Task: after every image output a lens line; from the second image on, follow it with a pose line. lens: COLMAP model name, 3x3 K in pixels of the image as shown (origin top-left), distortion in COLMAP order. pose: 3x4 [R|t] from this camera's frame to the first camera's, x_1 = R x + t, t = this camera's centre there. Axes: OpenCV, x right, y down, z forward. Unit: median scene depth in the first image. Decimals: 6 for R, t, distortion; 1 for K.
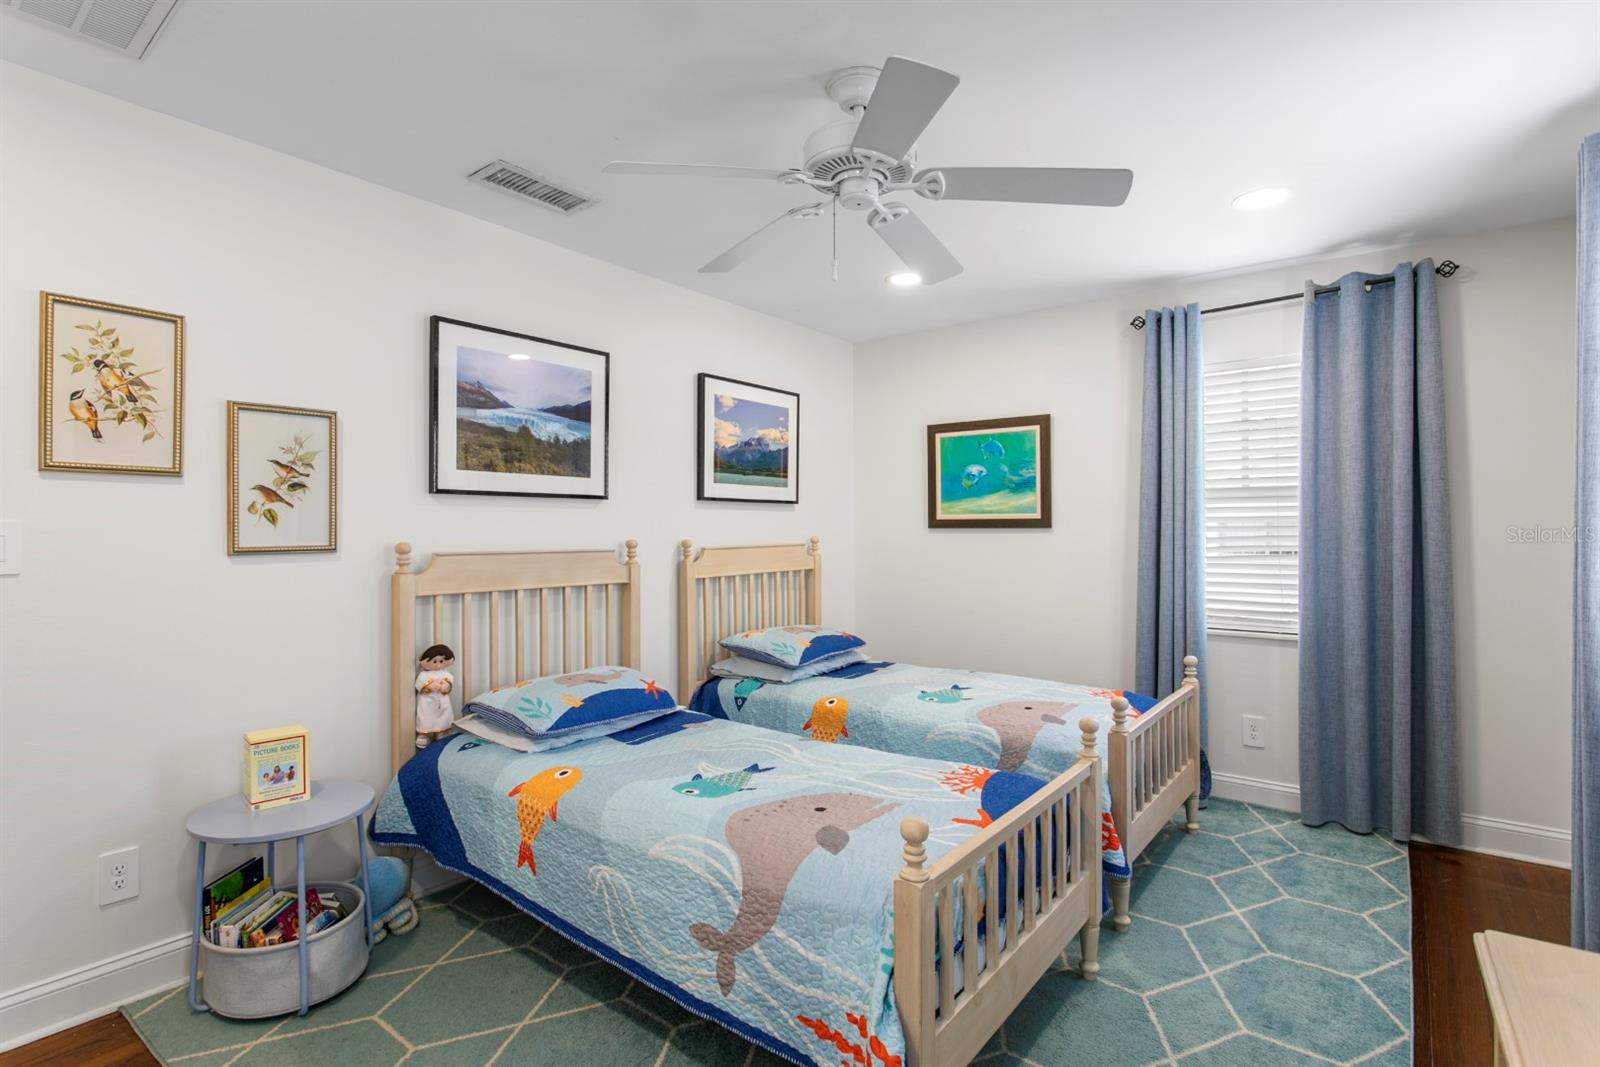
lens RADIAL K [[830.4, 0, 798.5], [0, 830.4, 533.1], [0, 0, 1]] dist [-0.001879, 0.000494]
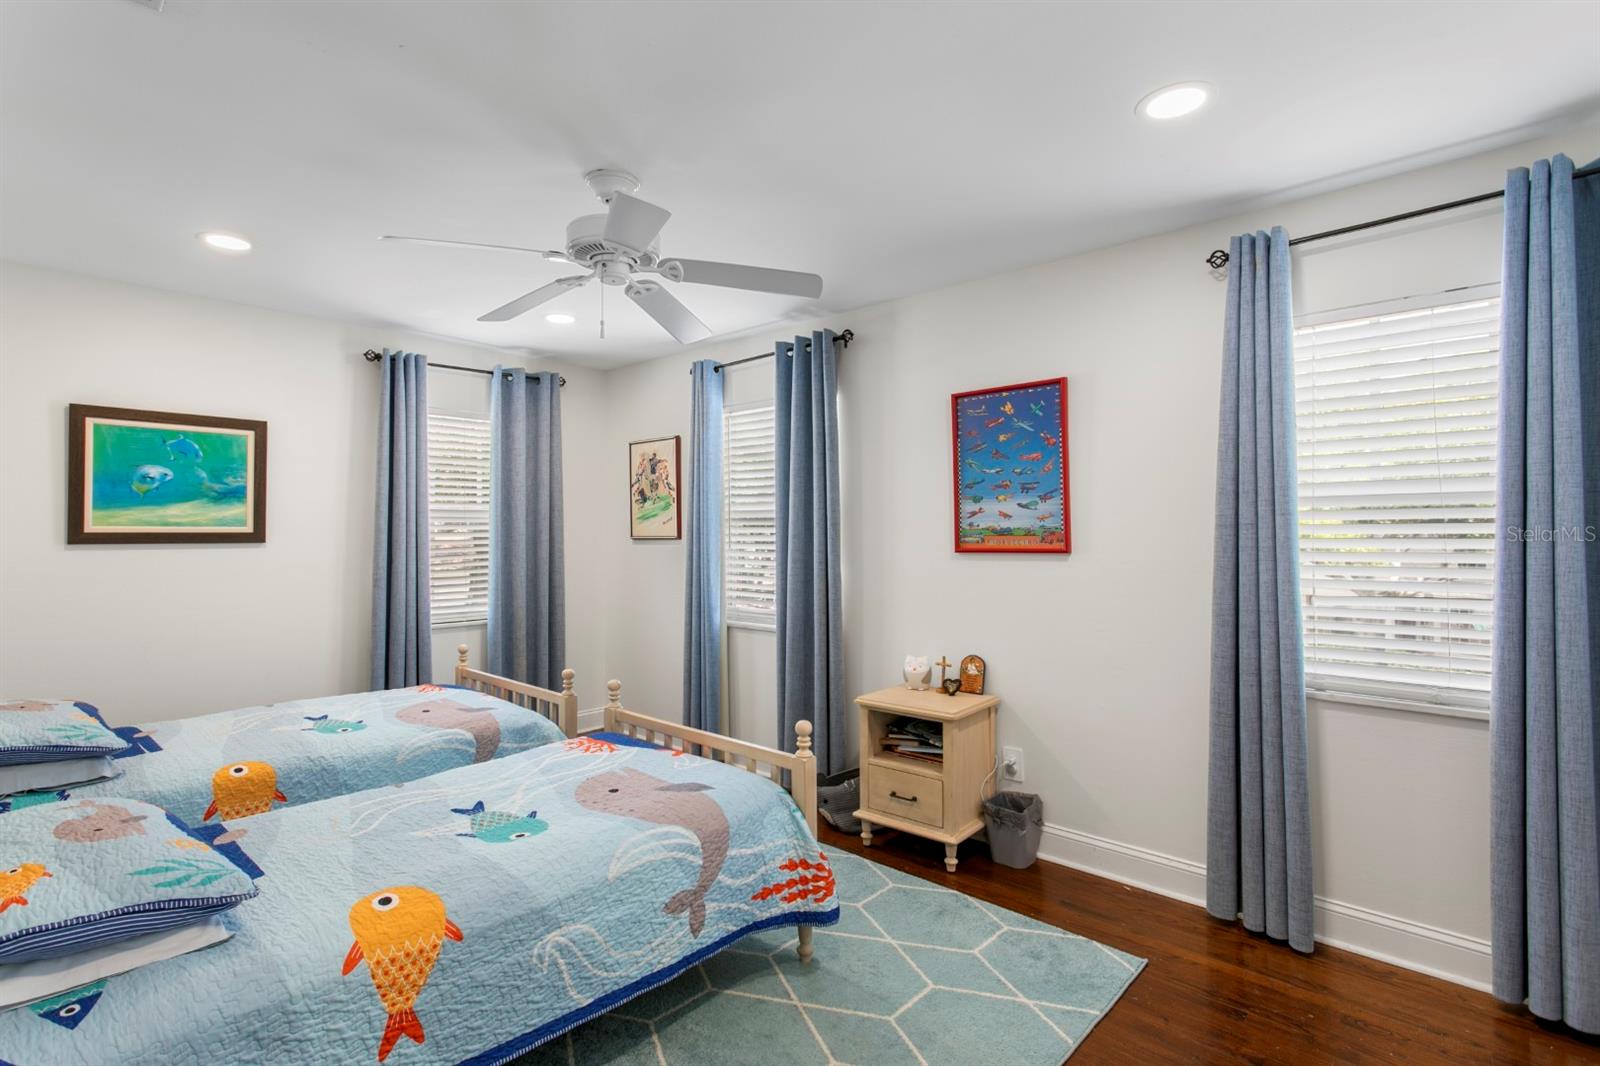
lens RADIAL K [[772.1, 0, 798.5], [0, 772.1, 526.6], [0, 0, 1]] dist [0.012075, 0.002203]
pose [[0.043972, 0.007444, 0.999005, -0.811380], [0.003189, 0.999966, -0.007591, -0.023019], [-0.999028, 0.003520, 0.043947, 0.532308]]
